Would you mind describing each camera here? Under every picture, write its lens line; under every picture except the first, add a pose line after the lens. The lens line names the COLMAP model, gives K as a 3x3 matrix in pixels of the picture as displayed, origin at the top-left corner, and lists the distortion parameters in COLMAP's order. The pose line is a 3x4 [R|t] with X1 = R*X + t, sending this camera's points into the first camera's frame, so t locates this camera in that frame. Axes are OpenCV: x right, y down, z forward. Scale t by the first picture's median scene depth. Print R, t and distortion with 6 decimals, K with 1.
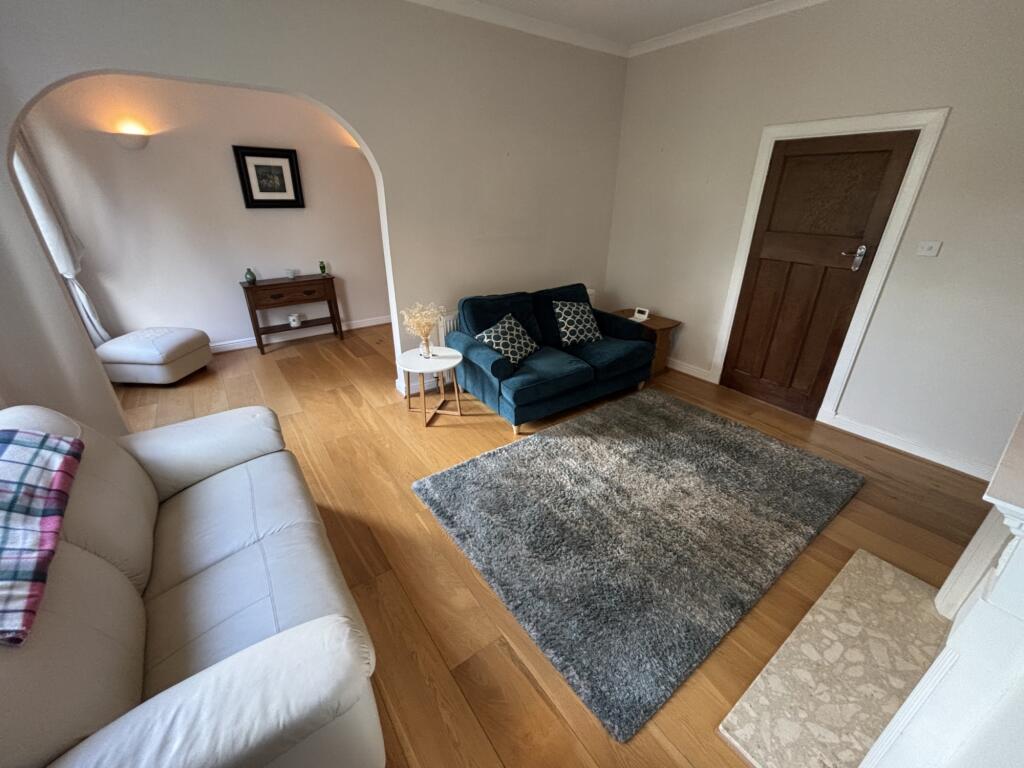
lens RADIAL K [[413.6, 0, 512.0], [0, 413.6, 384.0], [0, 0, 1]] dist [-0.002294, -0.000288]
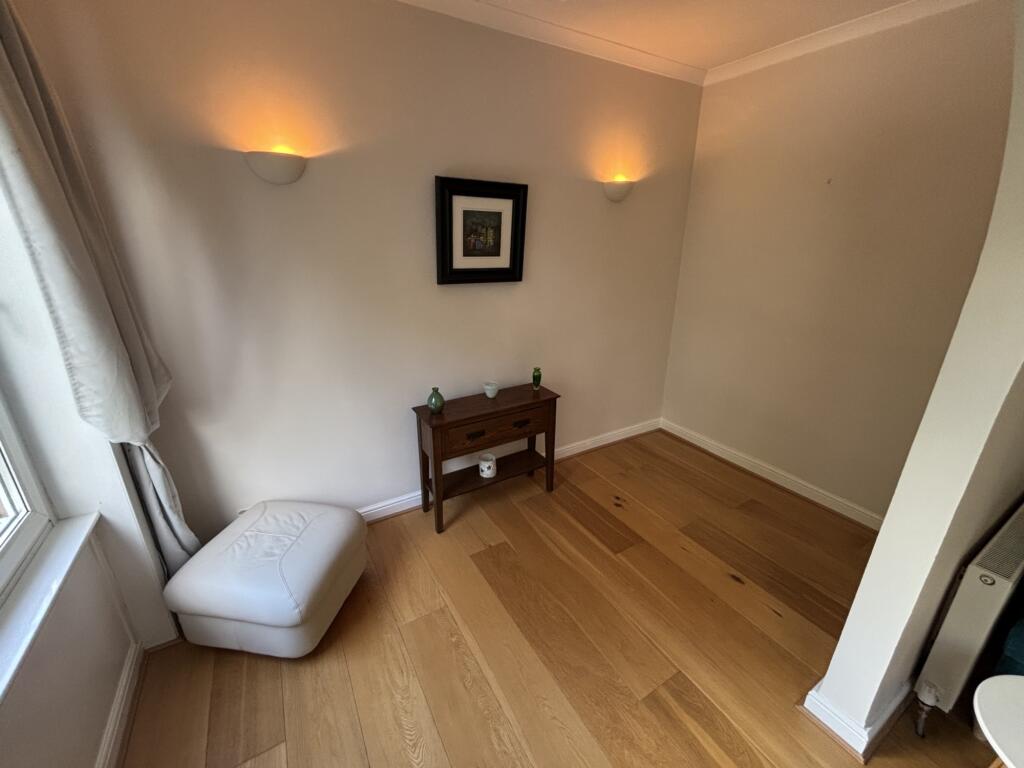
lens RADIAL K [[408.1, 0, 507.3], [0, 408.1, 384.6], [0, 0, 1]] dist [0.001386, 0.000233]
pose [[0.995338, 0.031478, -0.091171, -0.895684], [-0.039160, 0.995718, -0.083736, -0.441280], [0.088145, 0.086915, 0.992309, 0.835532]]
